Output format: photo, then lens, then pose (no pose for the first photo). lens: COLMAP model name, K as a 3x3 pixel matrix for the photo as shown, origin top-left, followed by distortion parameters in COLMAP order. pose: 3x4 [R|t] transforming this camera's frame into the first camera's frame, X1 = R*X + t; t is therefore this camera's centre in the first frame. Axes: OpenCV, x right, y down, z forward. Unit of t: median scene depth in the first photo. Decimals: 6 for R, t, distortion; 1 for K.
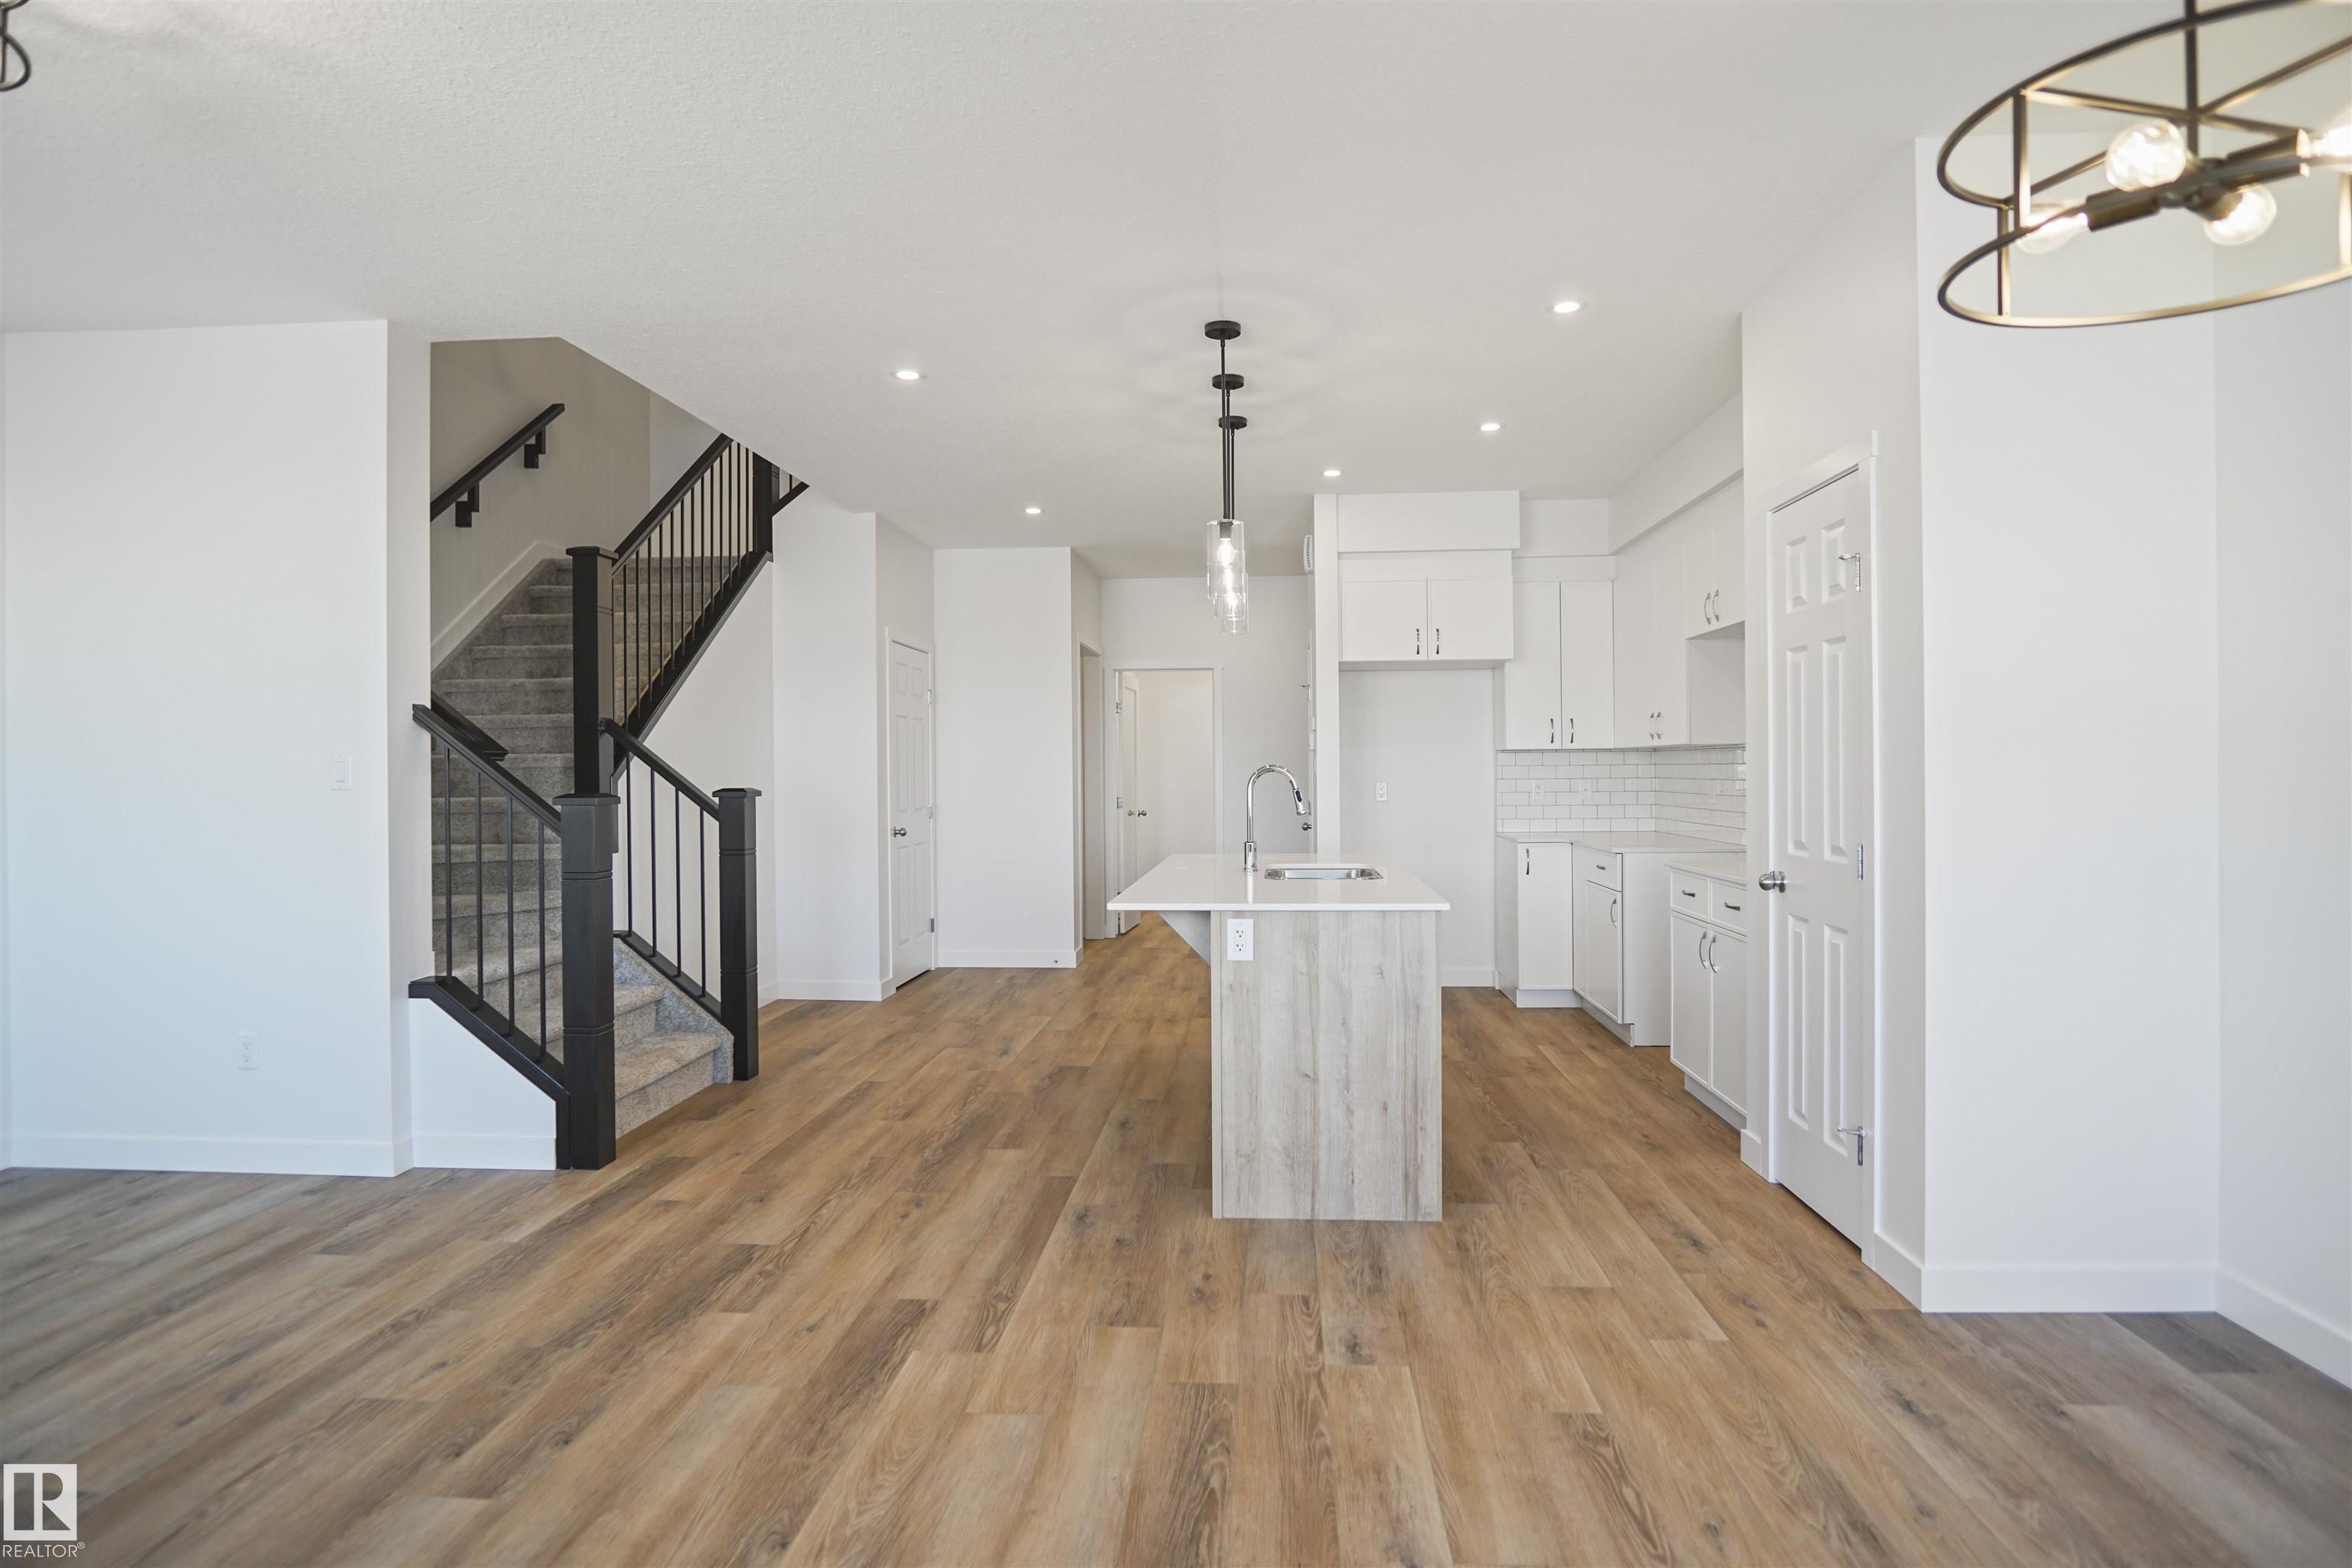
lens RADIAL K [[1259.5, 0, 1186.0], [0, 1259.5, 773.7], [0, 0, 1]] dist [-0.036636, 0.010276]
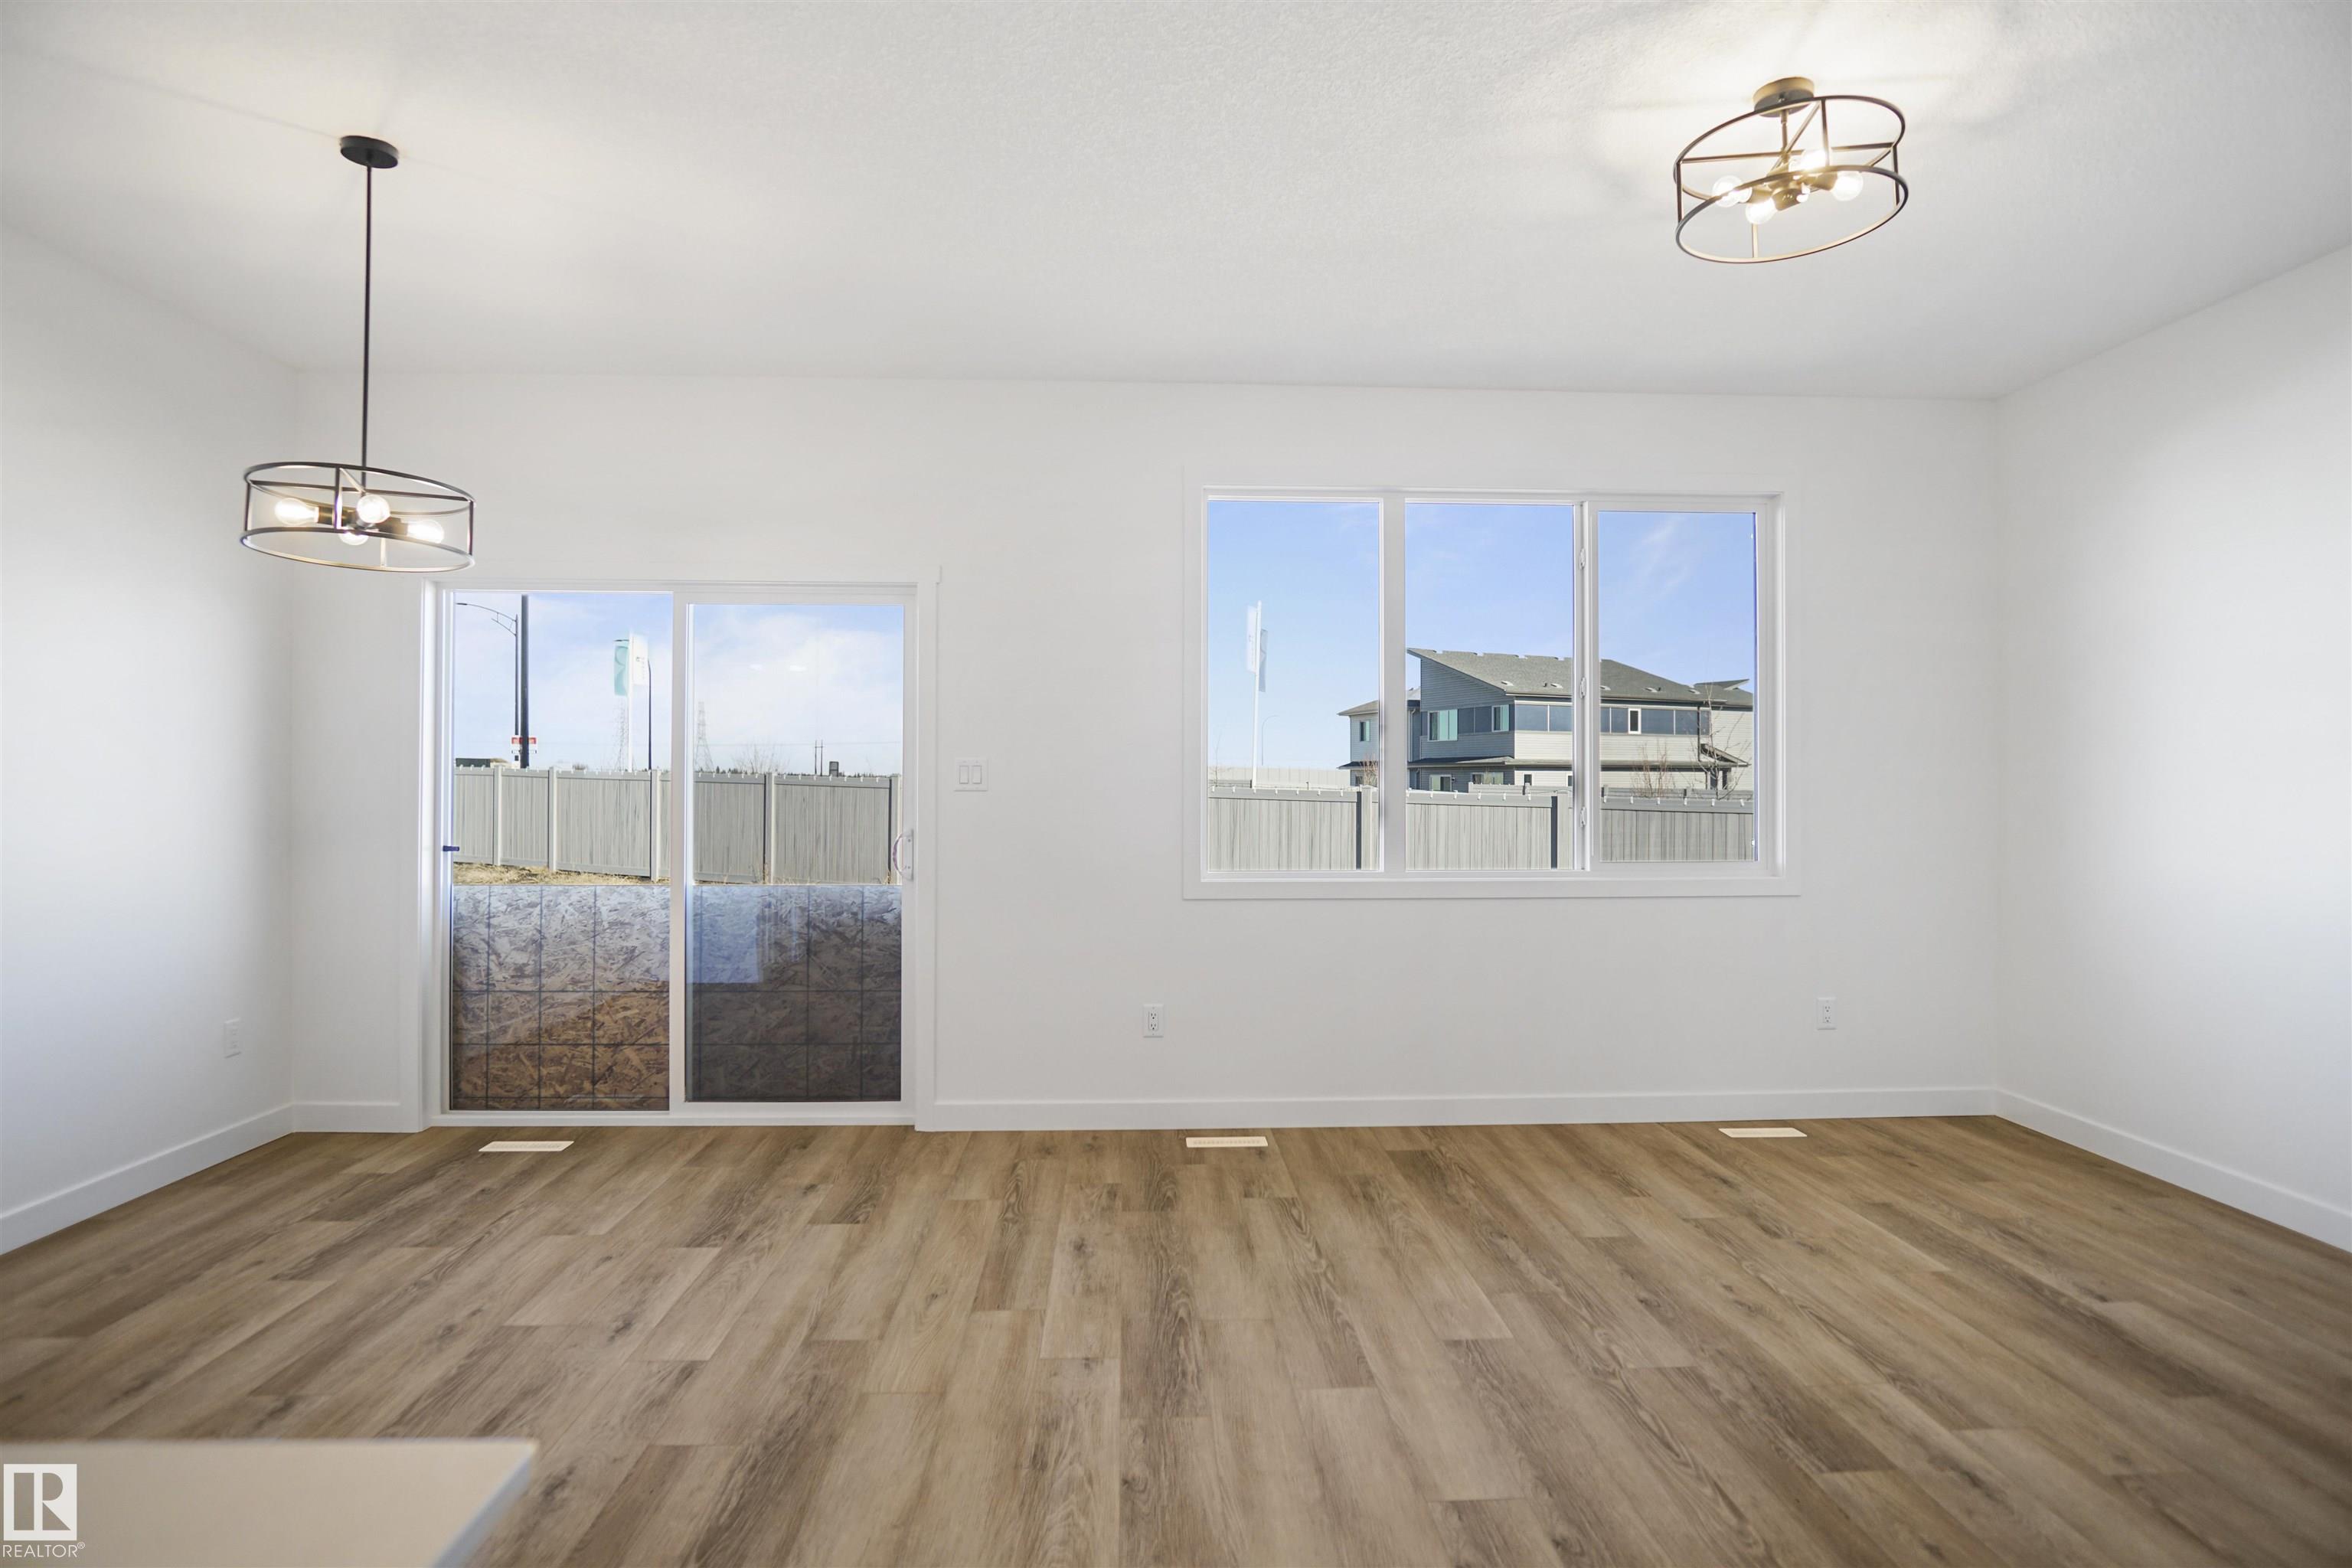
lens RADIAL K [[1259.5, 0, 1186.0], [0, 1259.5, 773.7], [0, 0, 1]] dist [-0.036636, 0.010276]
pose [[-0.992726, 0.003172, -0.120353, -0.141778], [0.003425, 0.999992, -0.001892, -0.002204], [0.120346, -0.002290, -0.992729, 1.213637]]
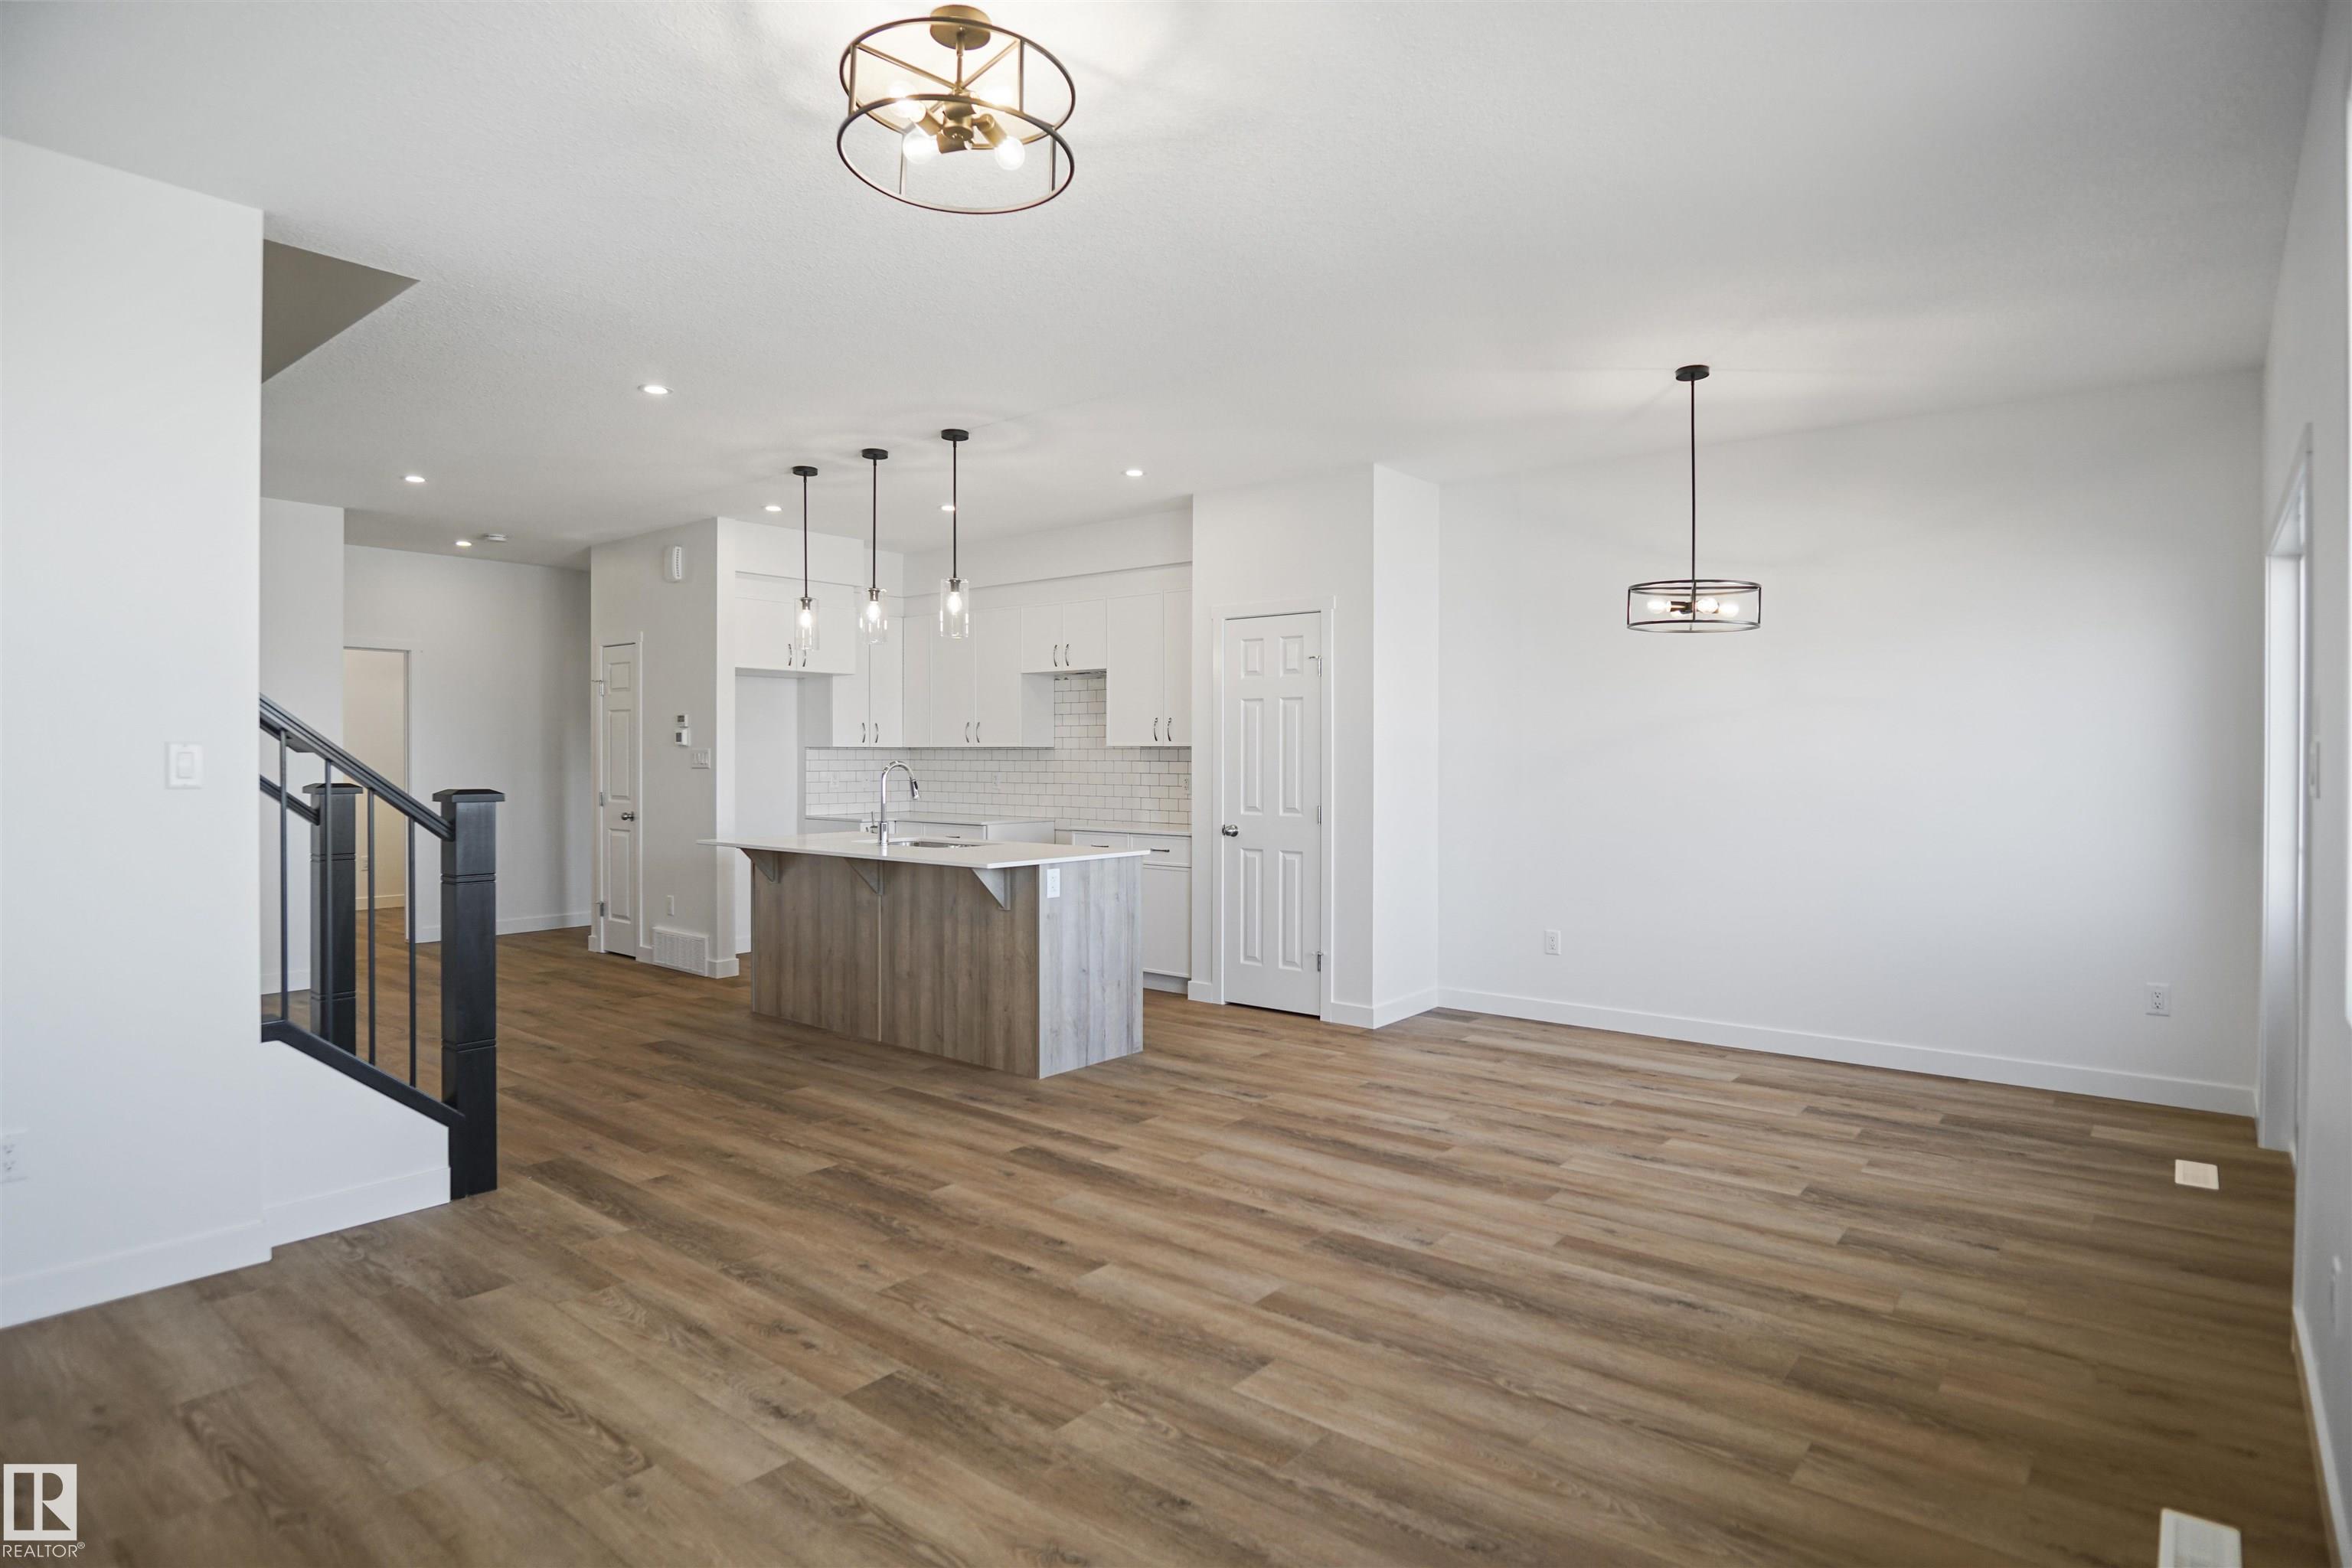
lens RADIAL K [[1259.5, 0, 1186.0], [0, 1259.5, 773.7], [0, 0, 1]] dist [-0.036636, 0.010276]
pose [[0.574103, -0.003151, 0.818777, -1.061543], [-0.003740, 0.999972, 0.006471, -0.004463], [-0.818774, -0.006777, 0.574075, 0.042134]]
